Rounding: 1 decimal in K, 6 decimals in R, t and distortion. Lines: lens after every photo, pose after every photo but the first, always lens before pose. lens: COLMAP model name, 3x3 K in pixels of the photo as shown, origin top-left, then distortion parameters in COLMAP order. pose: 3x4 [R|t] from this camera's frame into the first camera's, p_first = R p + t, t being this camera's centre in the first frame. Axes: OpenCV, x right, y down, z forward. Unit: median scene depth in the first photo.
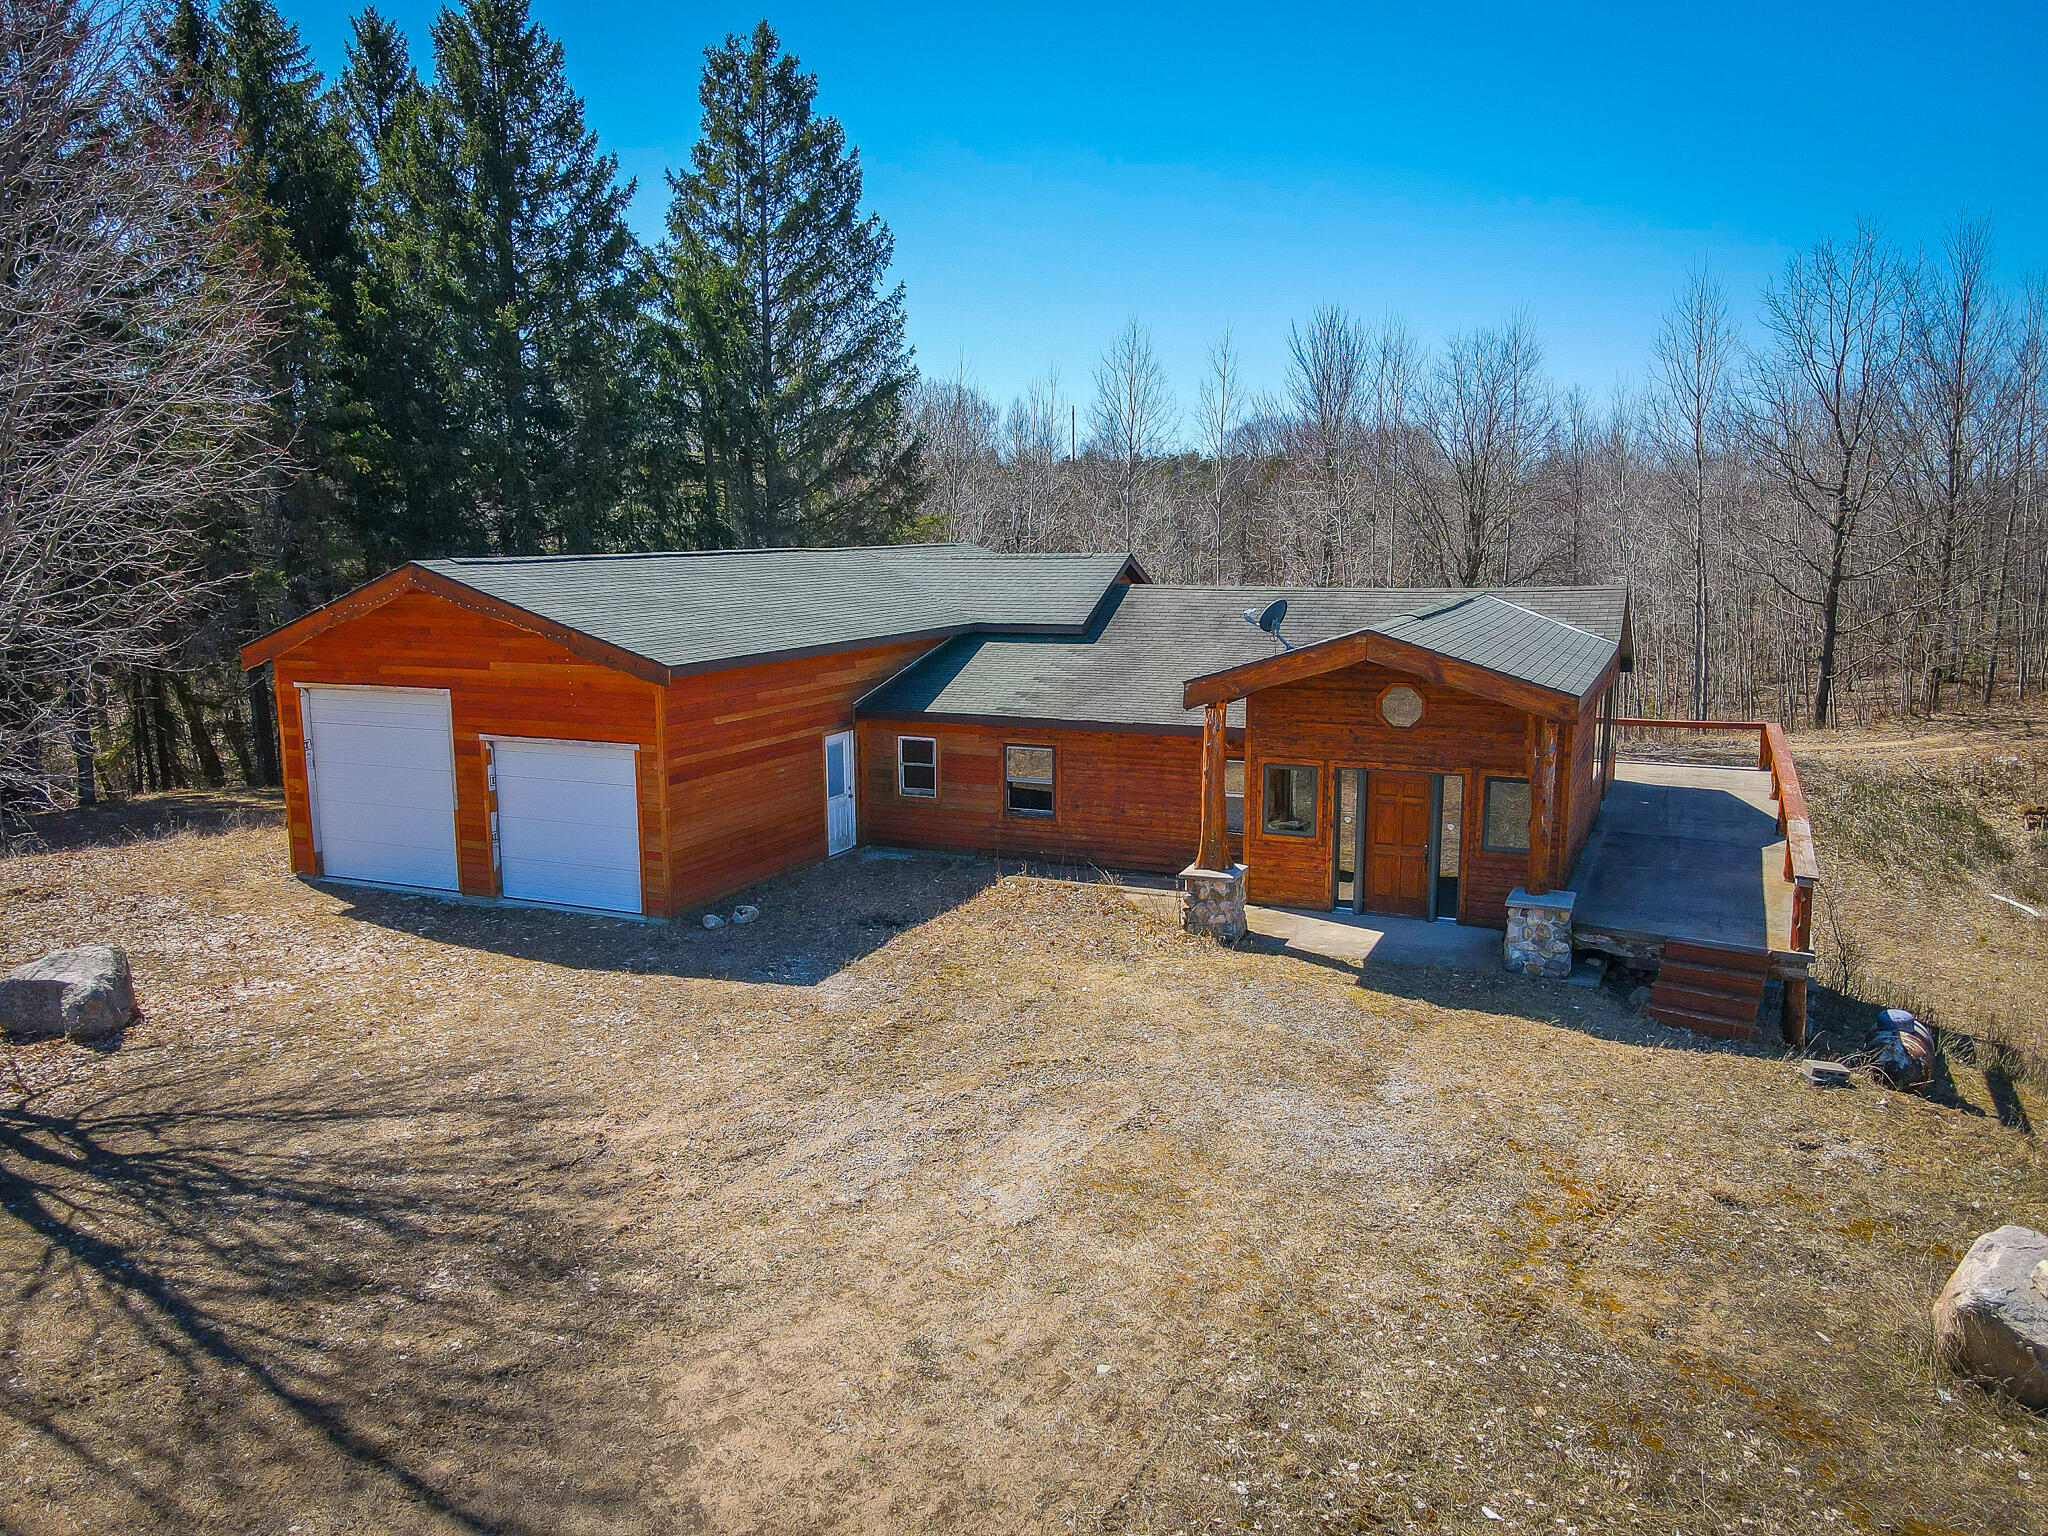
lens RADIAL K [[1491.5, 0, 1022.1], [0, 1491.5, 753.3], [0, 0, 1]] dist [-0.007502, 0.029442]
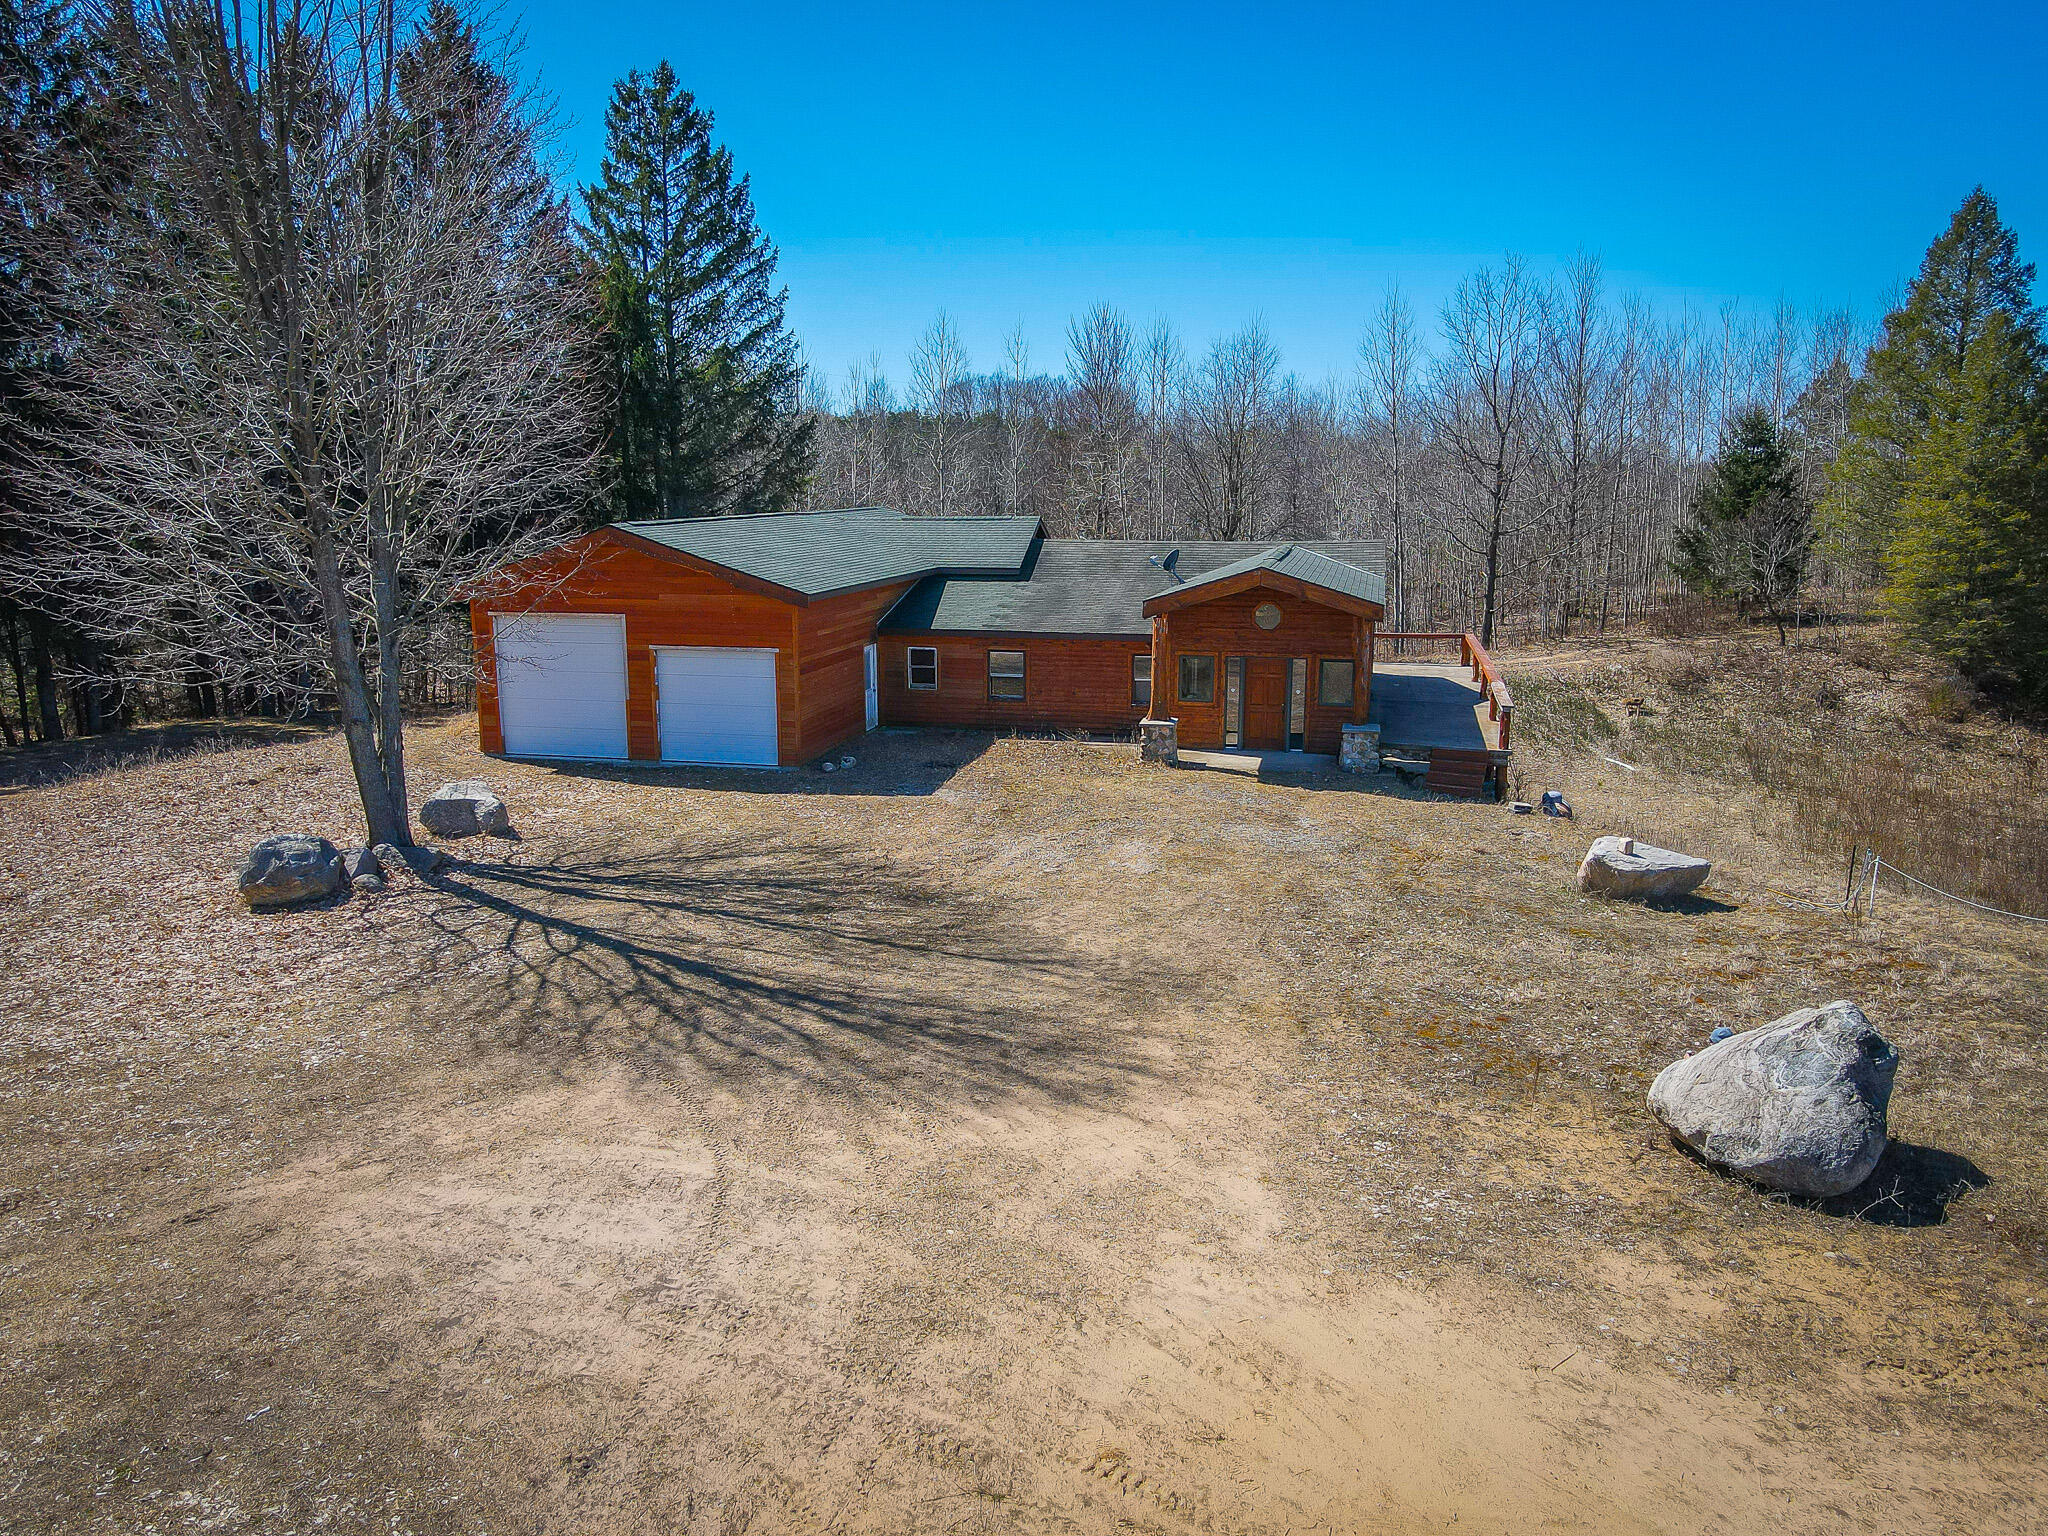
lens RADIAL K [[1491.5, 0, 1015.5], [0, 1491.5, 759.7], [0, 0, 1]] dist [-0.007502, 0.029442]
pose [[0.980262, -0.029841, 0.195438, -0.279169], [0.023048, 0.999052, 0.036941, 0.048373], [-0.196355, -0.031707, 0.980020, -0.438919]]
